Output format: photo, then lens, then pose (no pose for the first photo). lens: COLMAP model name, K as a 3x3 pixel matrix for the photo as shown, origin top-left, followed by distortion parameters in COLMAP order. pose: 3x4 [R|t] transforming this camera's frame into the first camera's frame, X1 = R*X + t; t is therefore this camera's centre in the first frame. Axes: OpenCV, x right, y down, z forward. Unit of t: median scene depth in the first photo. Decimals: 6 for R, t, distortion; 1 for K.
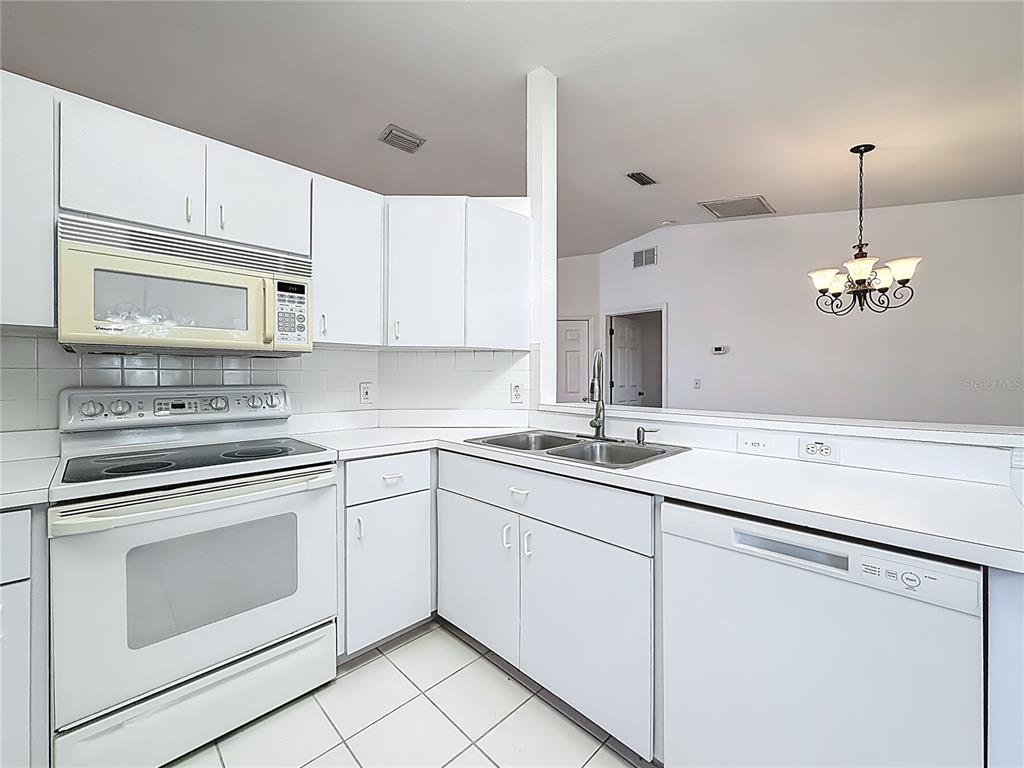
lens RADIAL K [[418.2, 0, 510.9], [0, 418.2, 378.7], [0, 0, 1]] dist [0.000228, -0.000302]
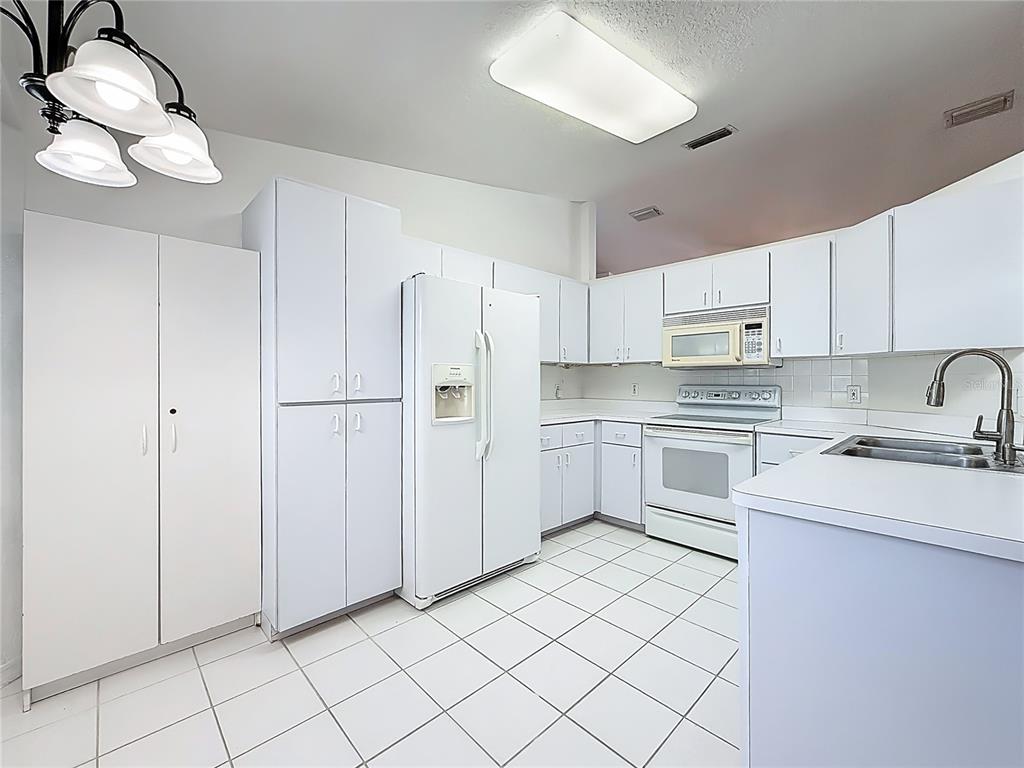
lens RADIAL K [[418.2, 0, 510.9], [0, 418.2, 378.7], [0, 0, 1]] dist [0.000228, -0.000302]
pose [[-0.016941, -0.006613, -0.999835, 1.134735], [-0.007052, 0.999954, -0.006494, 0.006901], [0.999832, 0.006941, -0.016987, 0.073819]]
